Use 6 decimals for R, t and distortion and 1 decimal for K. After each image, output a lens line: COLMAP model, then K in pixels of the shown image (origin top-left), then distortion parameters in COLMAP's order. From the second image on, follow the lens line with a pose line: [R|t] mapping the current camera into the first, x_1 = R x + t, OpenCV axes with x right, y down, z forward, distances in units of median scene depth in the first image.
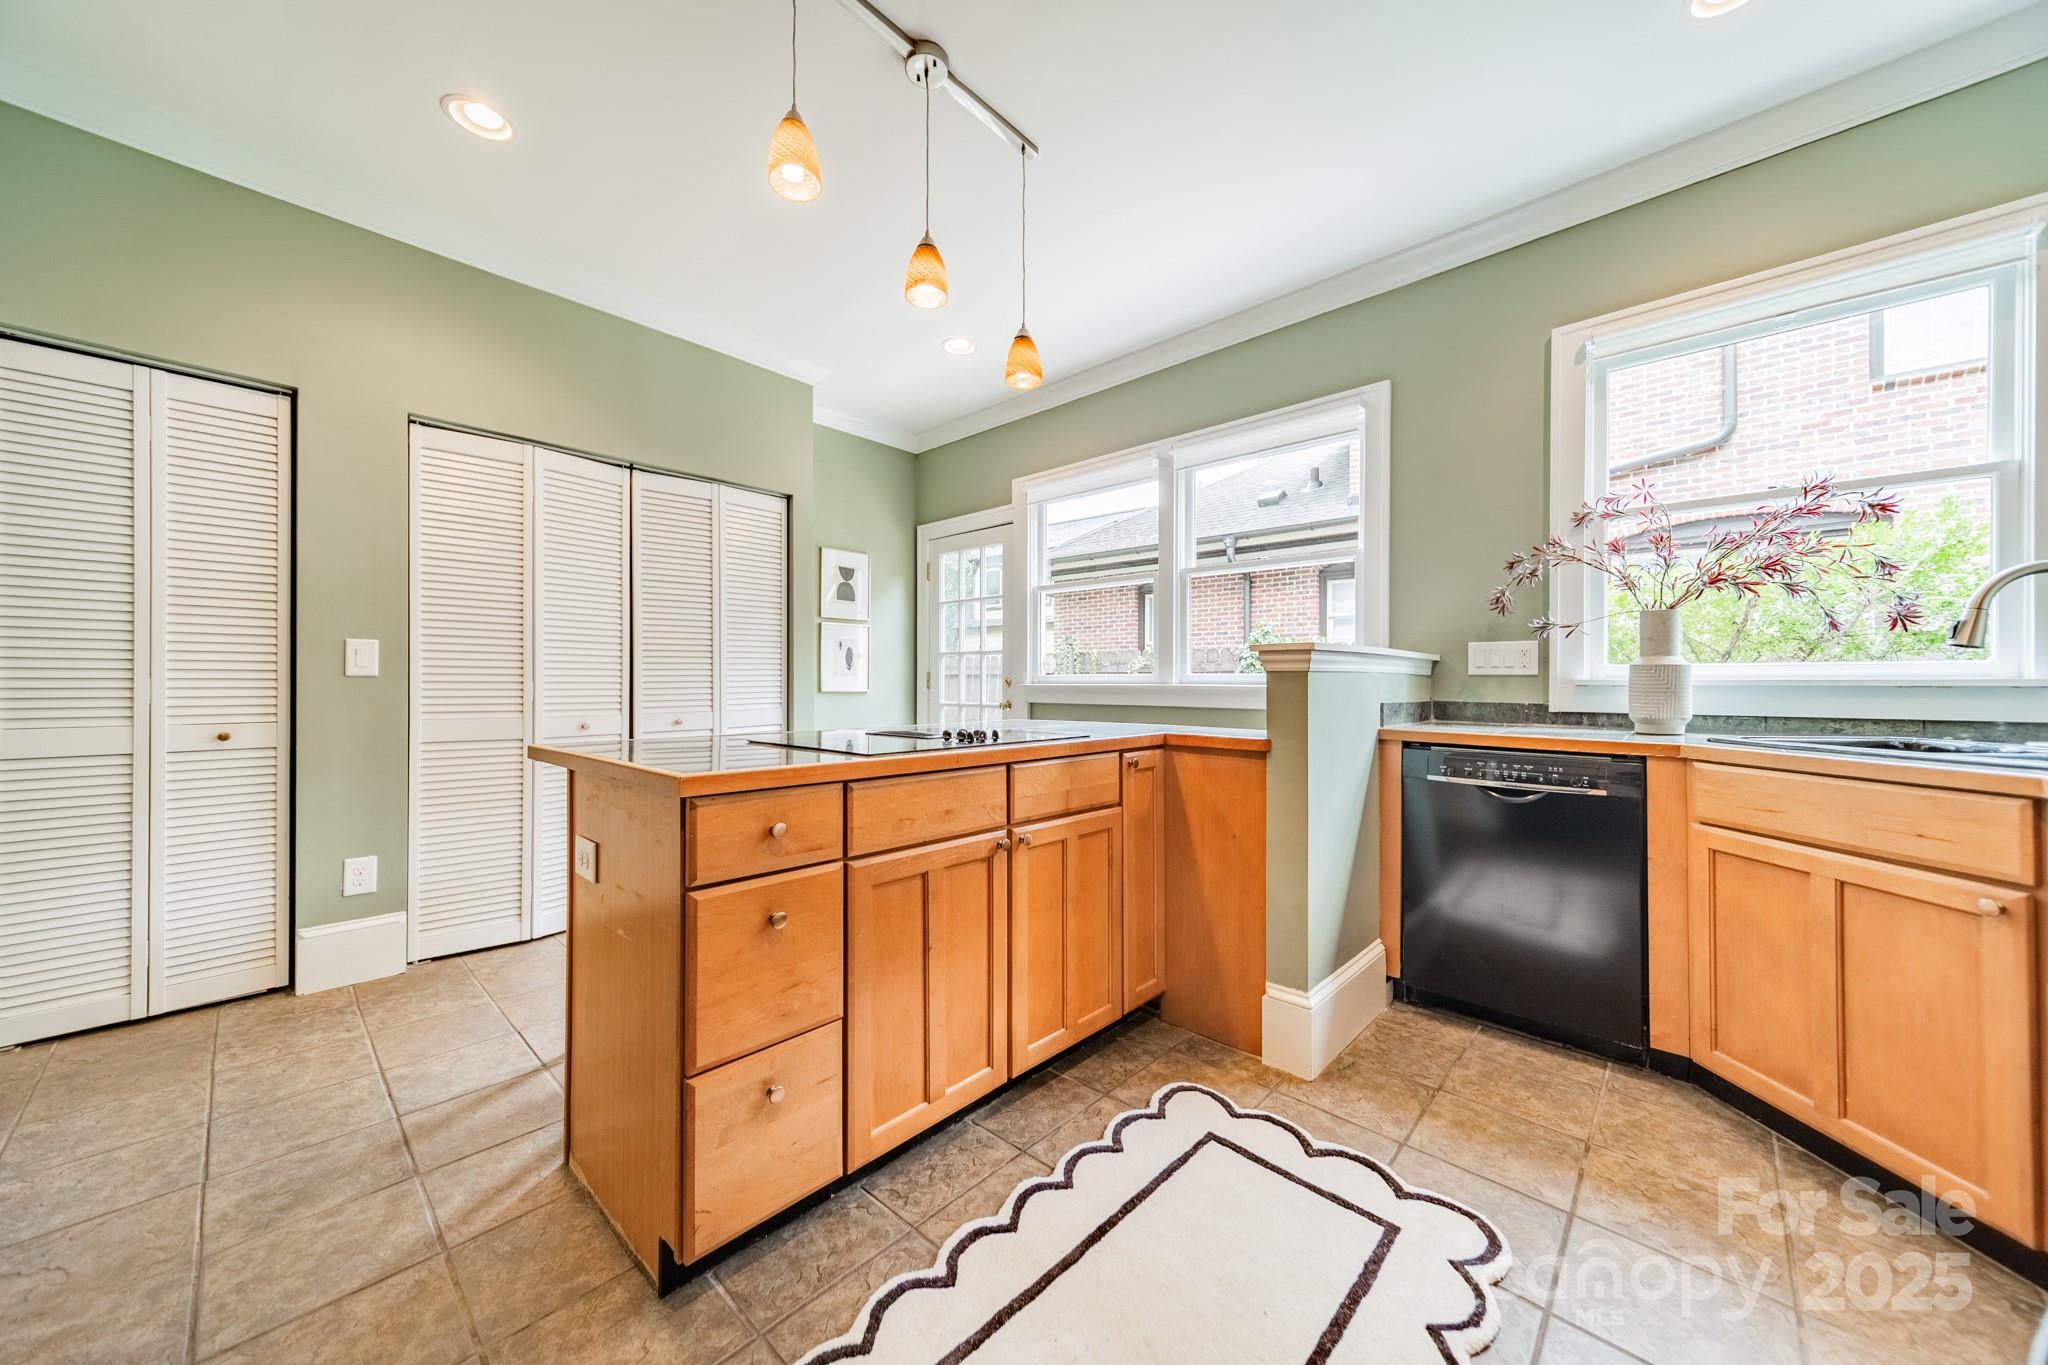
lens RADIAL K [[717.8, 0, 1029.2], [0, 717.8, 674.1], [0, 0, 1]] dist [0.006805, 0.000130]
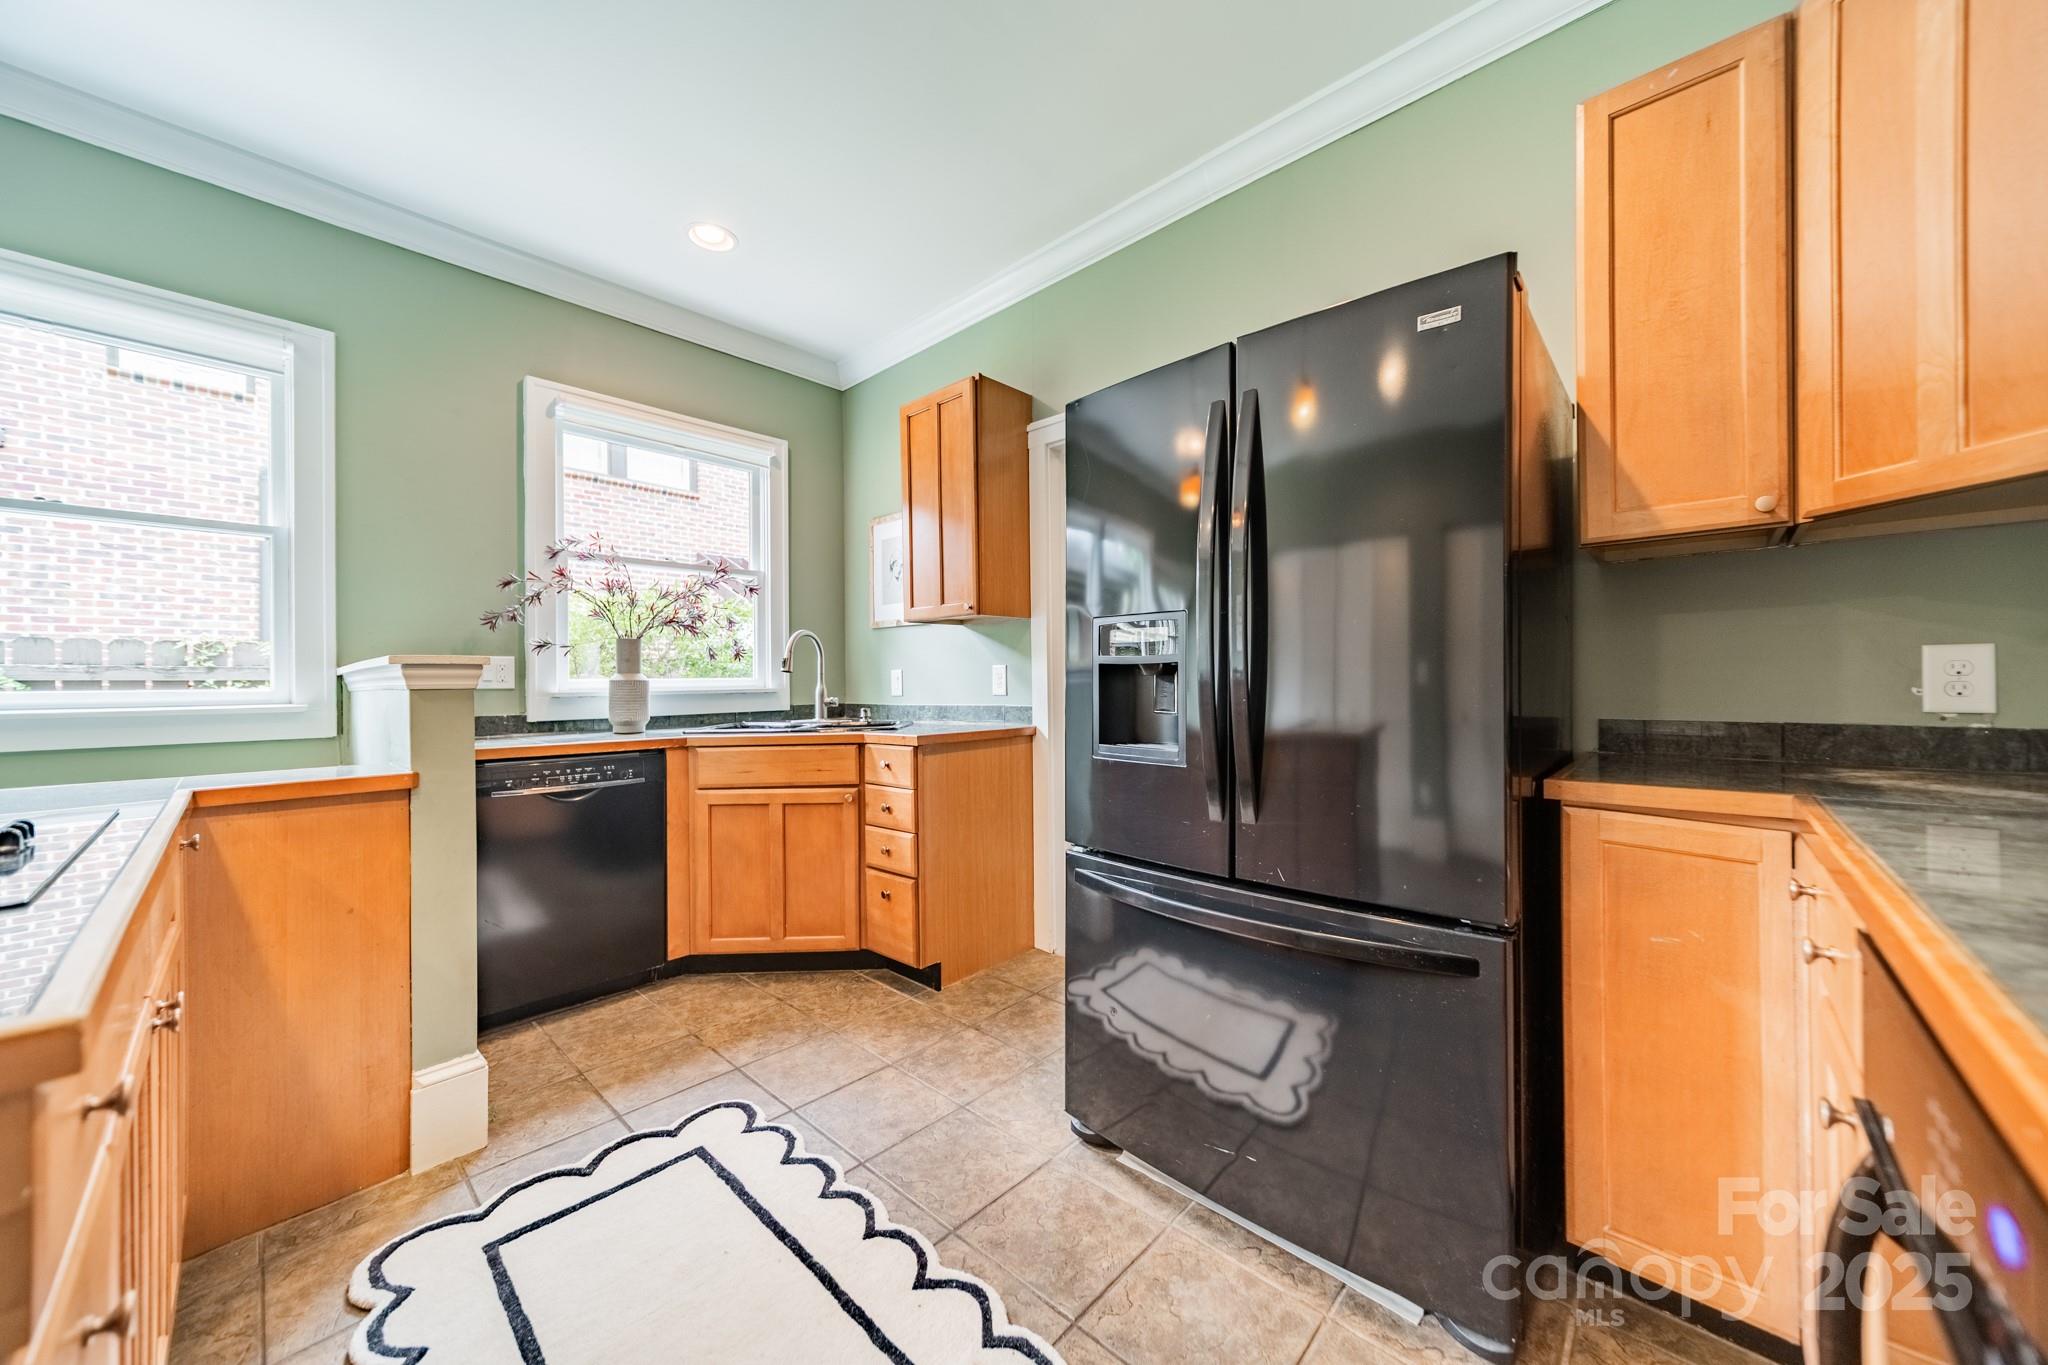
lens RADIAL K [[717.8, 0, 1023.9], [0, 717.8, 679.5], [0, 0, 1]] dist [0.006805, 0.000130]
pose [[0.002016, 0.001142, 0.999997, -0.485217], [0.003732, 0.999992, -0.001149, -0.011362], [-0.999991, 0.003734, 0.002011, 0.312118]]
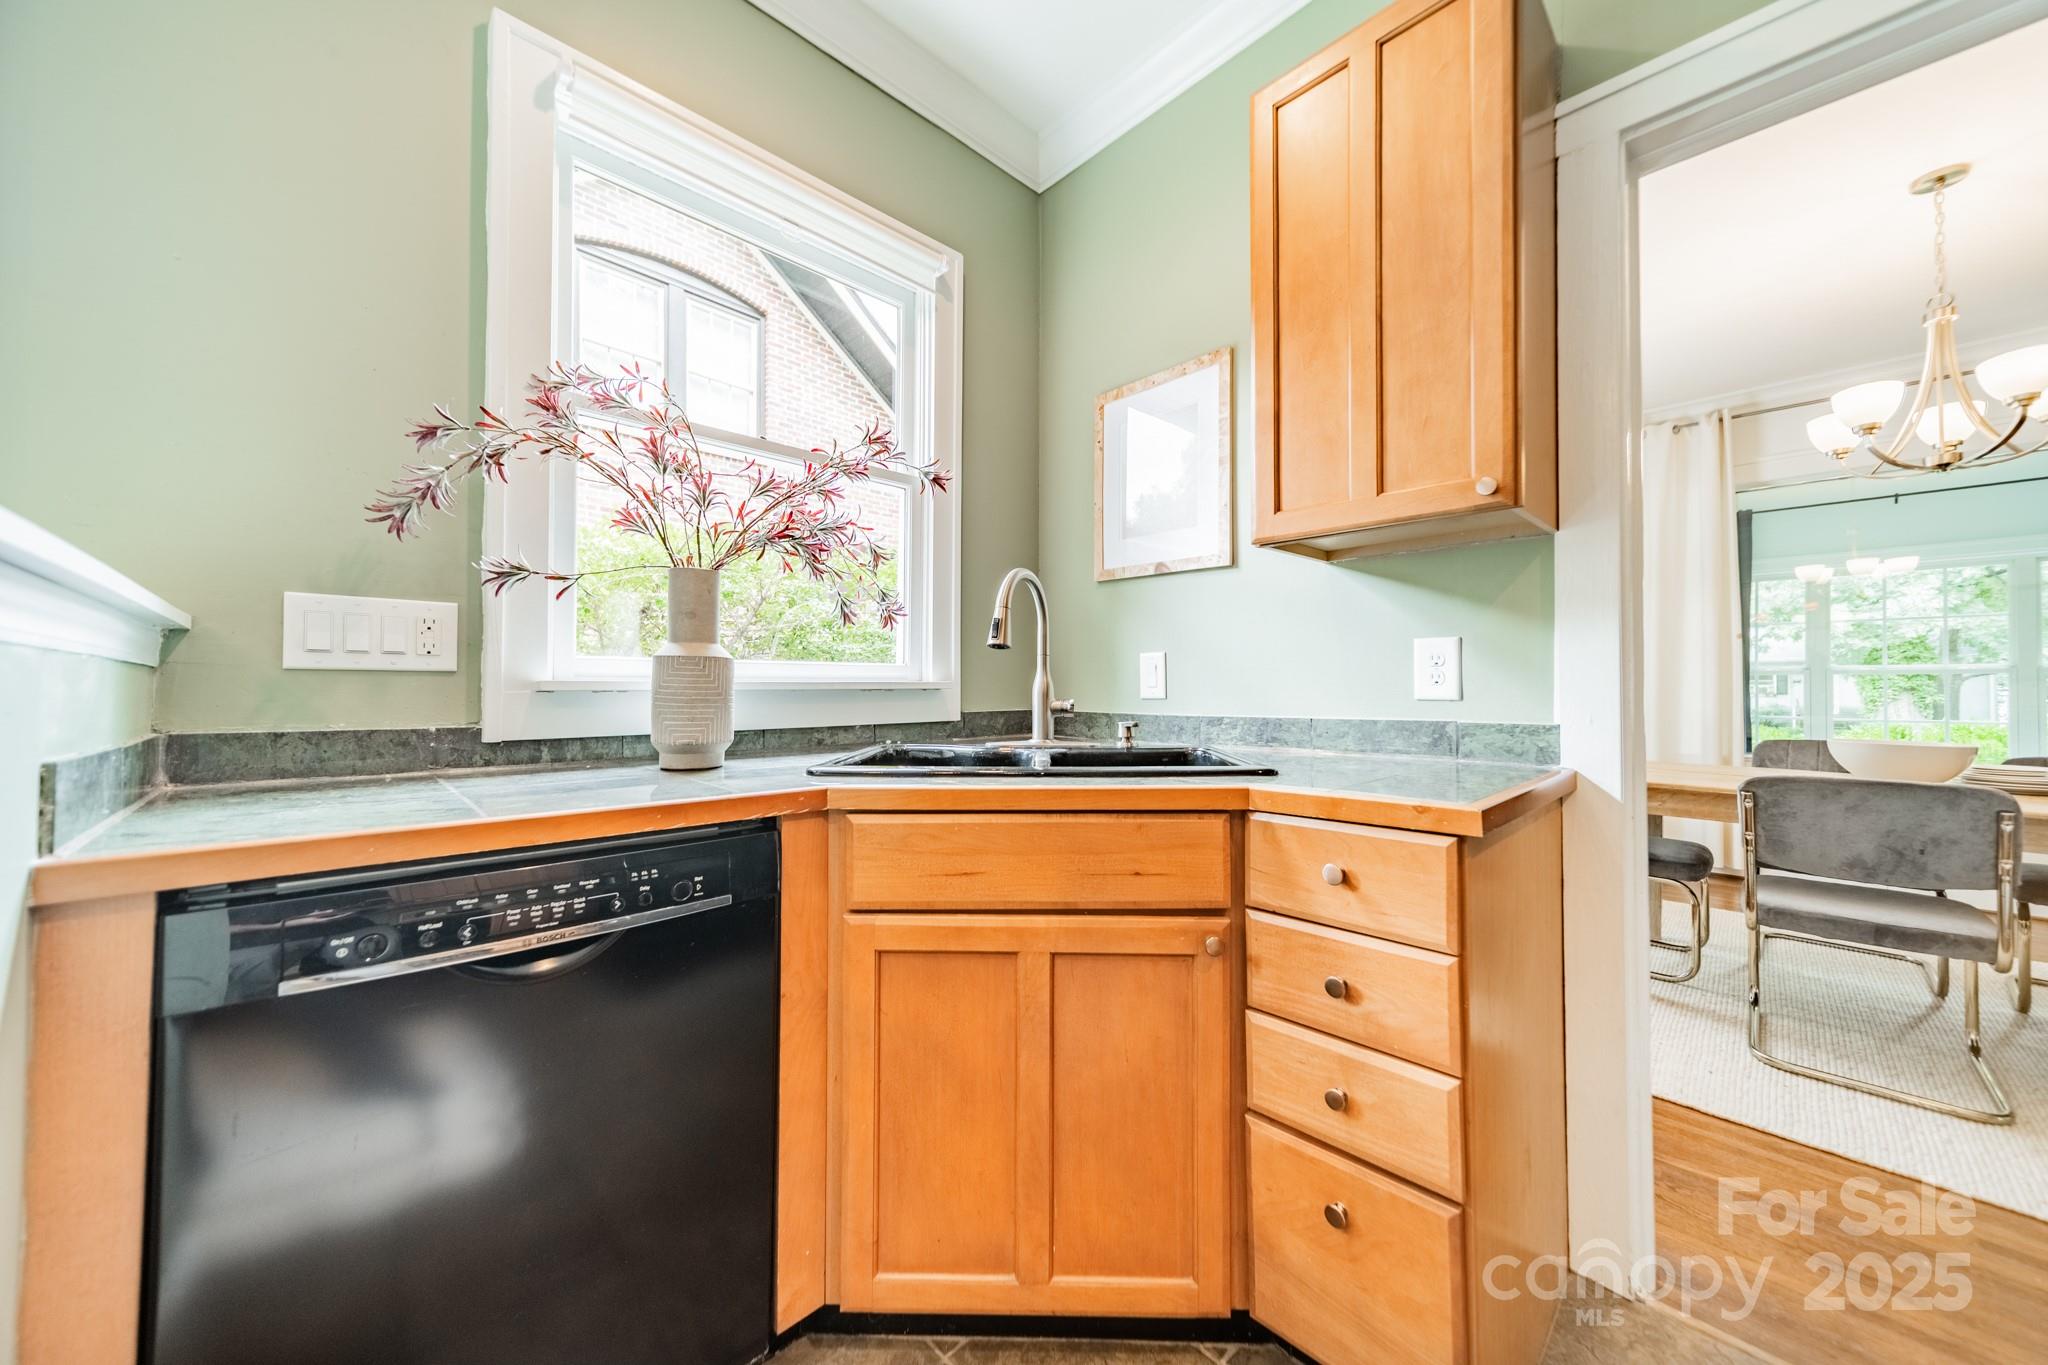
lens RADIAL K [[717.8, 0, 1028.5], [0, 717.8, 677.5], [0, 0, 1]] dist [0.006805, 0.000130]
pose [[0.053721, 0.011022, 0.998495, 0.294032], [-0.009442, 0.999900, -0.010529, 0.009728], [-0.998511, -0.008863, 0.053820, 0.754110]]
